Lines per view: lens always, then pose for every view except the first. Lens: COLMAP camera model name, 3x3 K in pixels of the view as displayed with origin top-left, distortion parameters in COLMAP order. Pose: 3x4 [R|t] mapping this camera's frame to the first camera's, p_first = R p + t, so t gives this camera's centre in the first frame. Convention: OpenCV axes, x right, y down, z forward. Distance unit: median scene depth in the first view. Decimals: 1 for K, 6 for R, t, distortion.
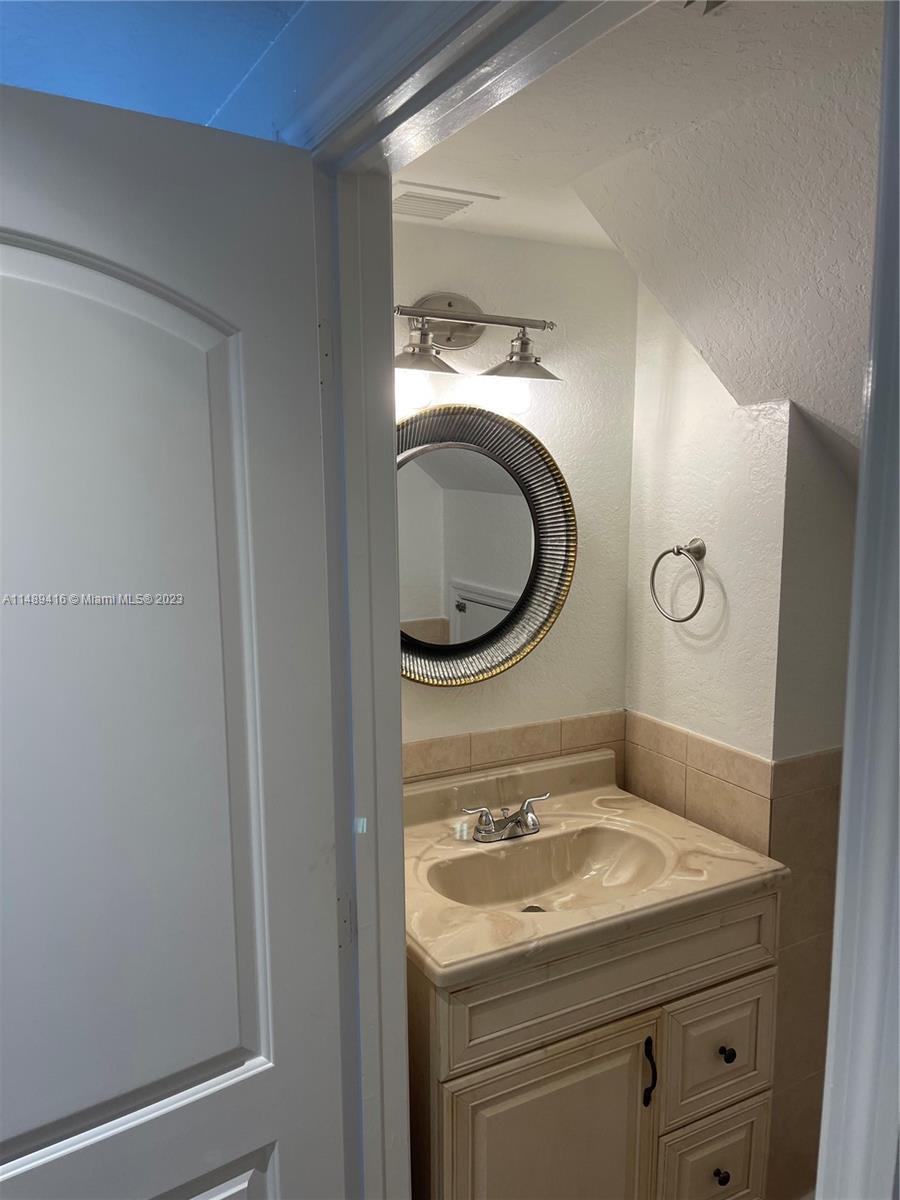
lens RADIAL K [[917.4, 0, 443.4], [0, 917.4, 604.1], [0, 0, 1]] dist [0.078839, -0.111044]
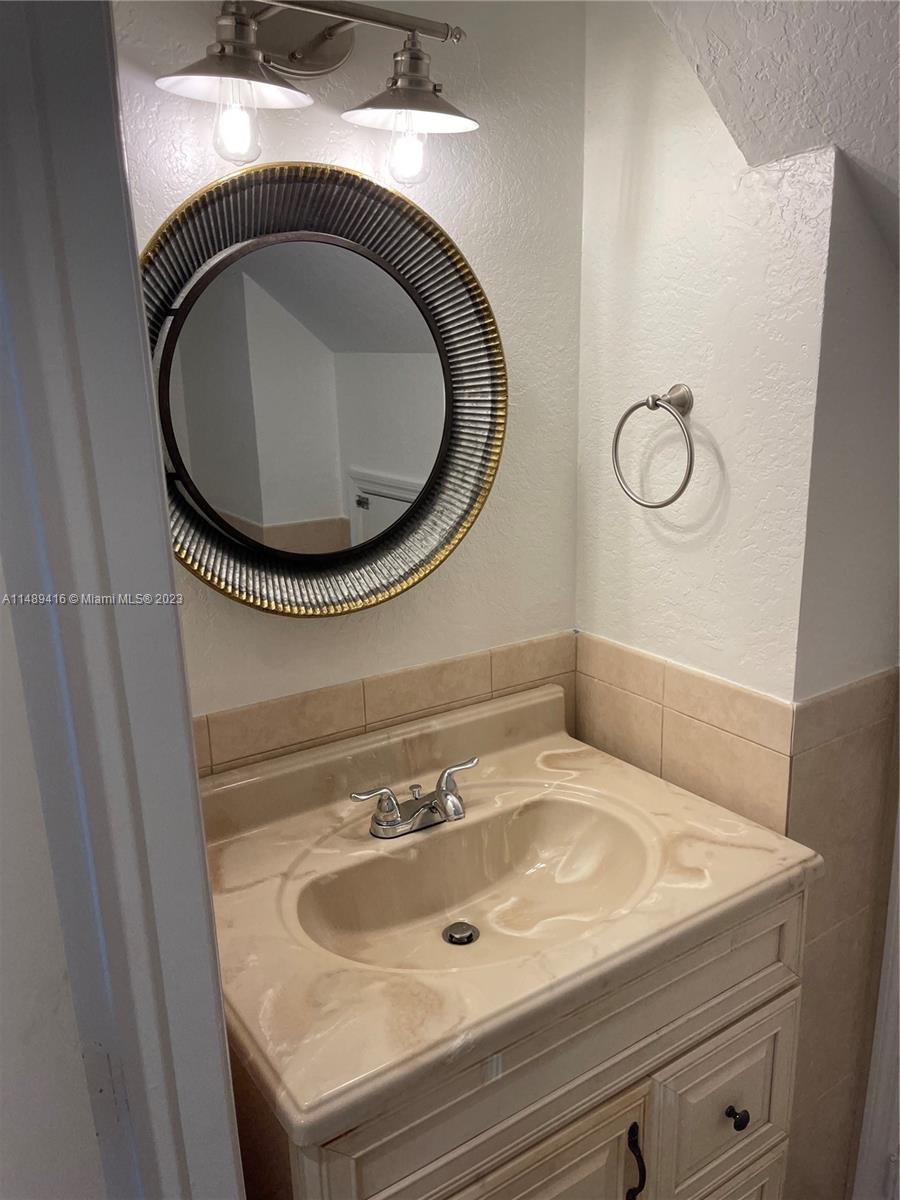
lens RADIAL K [[917.4, 0, 459.5], [0, 917.4, 608.5], [0, 0, 1]] dist [0.078839, -0.111044]
pose [[0.994335, -0.043722, 0.096884, 0.039580], [0.032514, 0.992905, 0.114380, 0.010817], [-0.101197, -0.110582, 0.988702, 0.332083]]
